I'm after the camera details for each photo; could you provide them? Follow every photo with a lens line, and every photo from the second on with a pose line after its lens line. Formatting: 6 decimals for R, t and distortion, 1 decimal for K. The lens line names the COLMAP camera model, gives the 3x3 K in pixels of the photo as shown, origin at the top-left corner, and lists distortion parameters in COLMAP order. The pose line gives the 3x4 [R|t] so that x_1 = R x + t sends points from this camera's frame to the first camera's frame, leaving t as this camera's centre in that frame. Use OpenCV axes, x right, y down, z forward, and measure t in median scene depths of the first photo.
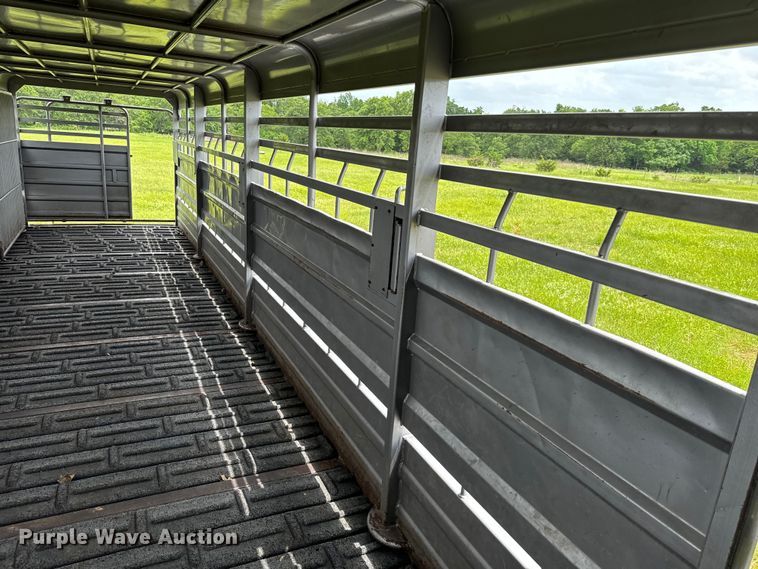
lens RADIAL K [[527.3, 0, 376.9], [0, 527.3, 284.0], [0, 0, 1]] dist [-0.004370, -0.013154]
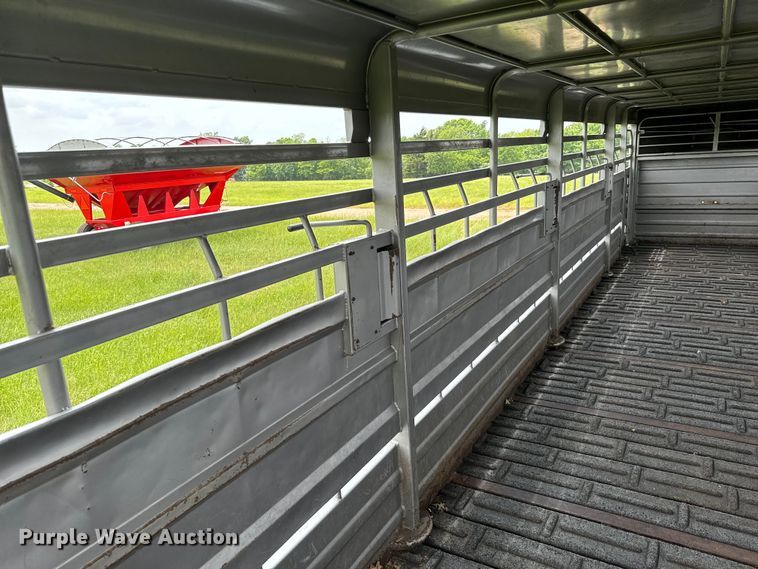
lens RADIAL K [[527.3, 0, 374.2], [0, 527.3, 287.5], [0, 0, 1]] dist [-0.004370, -0.013154]
pose [[-0.525749, -0.206342, 0.825234, -0.805165], [0.281196, 0.873436, 0.397541, -0.471478], [-0.802818, 0.441059, -0.401186, 1.506361]]
